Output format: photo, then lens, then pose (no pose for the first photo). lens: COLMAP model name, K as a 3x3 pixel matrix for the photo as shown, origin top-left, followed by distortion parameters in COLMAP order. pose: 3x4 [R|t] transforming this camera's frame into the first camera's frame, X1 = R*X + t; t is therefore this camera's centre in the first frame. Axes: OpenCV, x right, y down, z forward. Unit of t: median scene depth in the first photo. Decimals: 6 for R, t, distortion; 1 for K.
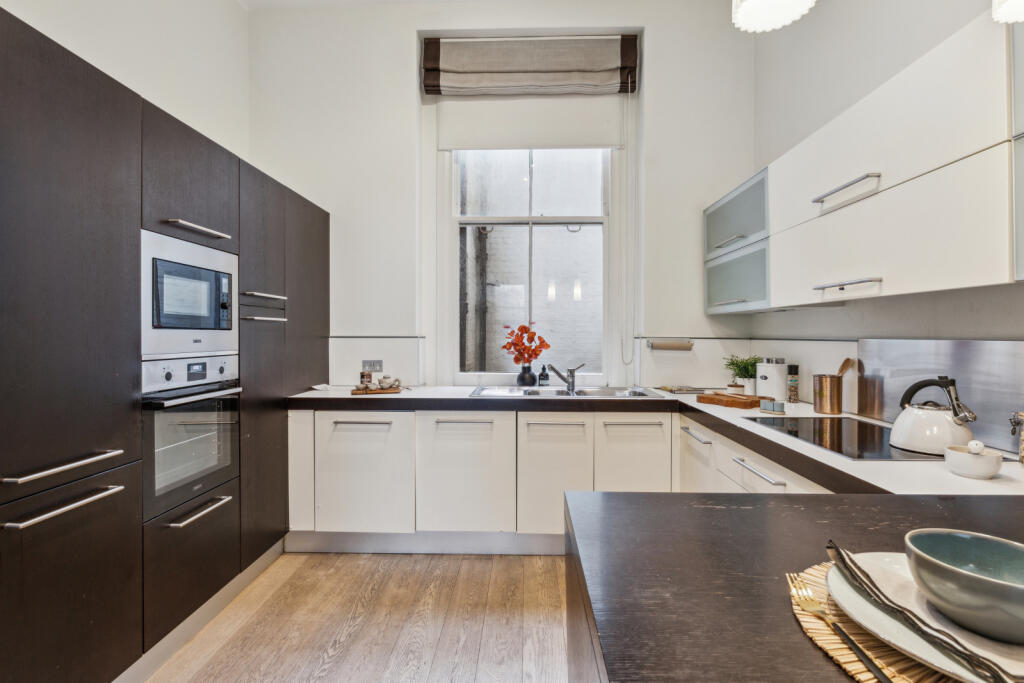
lens RADIAL K [[491.0, 0, 511.8], [0, 491.0, 340.2], [0, 0, 1]] dist [-0.009736, -0.001441]
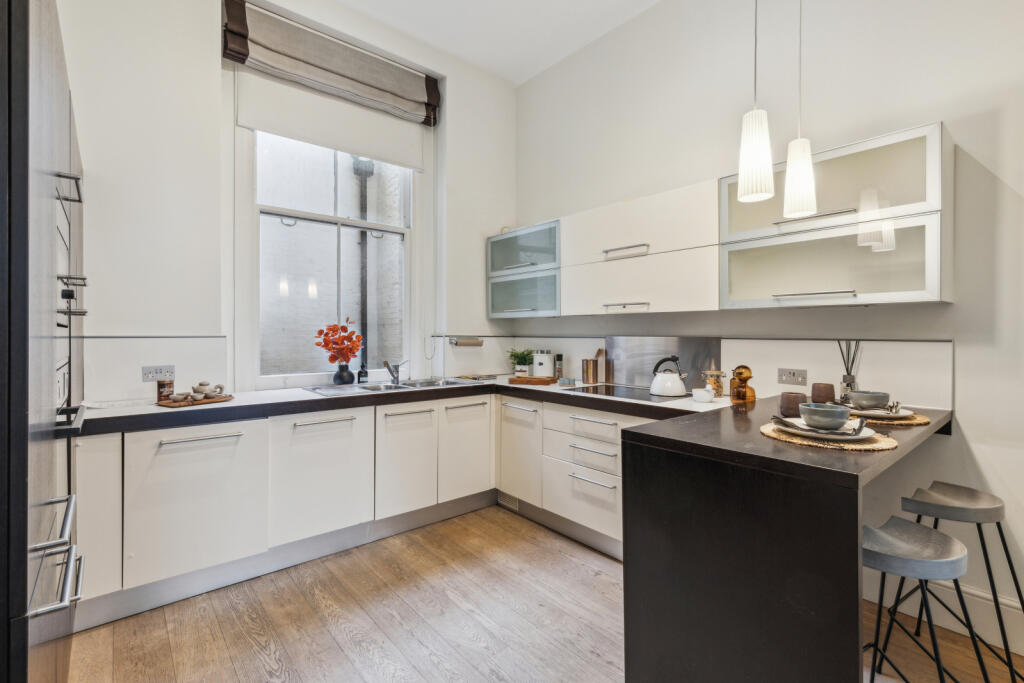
lens RADIAL K [[474.3, 0, 535.6], [0, 474.3, 338.2], [0, 0, 1]] dist [0.003949, -0.000971]
pose [[0.724345, -0.006812, 0.689404, -0.405249], [0.007595, 0.999969, 0.001901, -0.001184], [-0.689396, 0.003859, 0.724374, 0.010747]]
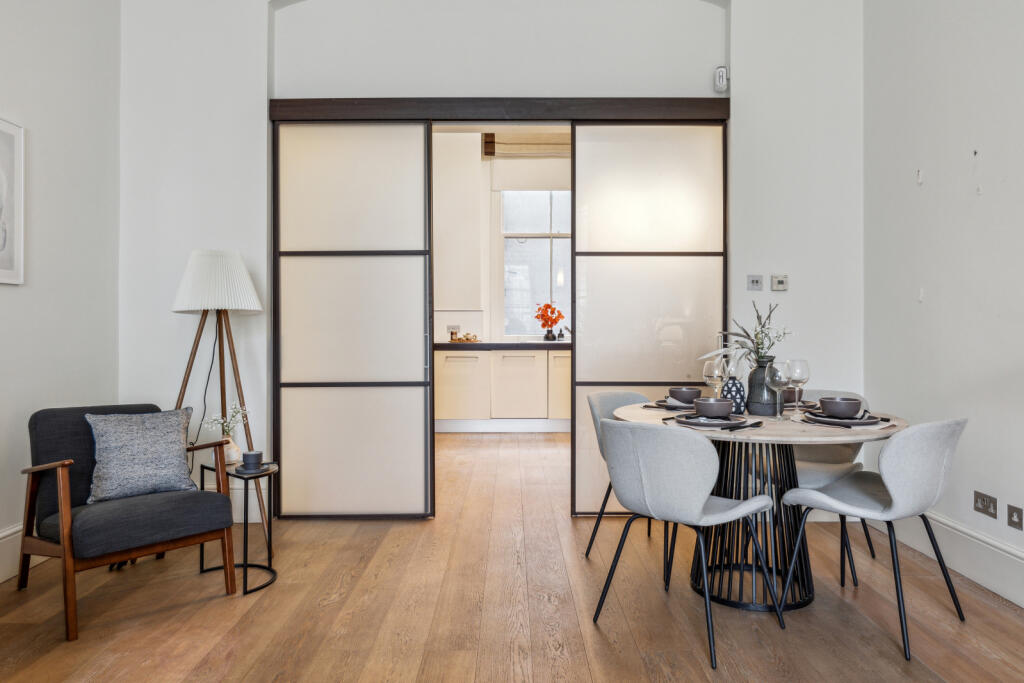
lens RADIAL K [[688.8, 0, 516.2], [0, 688.8, 338.9], [0, 0, 1]] dist [-0.000078, 0.000097]
pose [[0.999470, -0.004431, 0.032244, -0.167557], [0.004376, 0.999989, 0.001794, 0.088525], [-0.032252, -0.001652, 0.999478, -1.354115]]
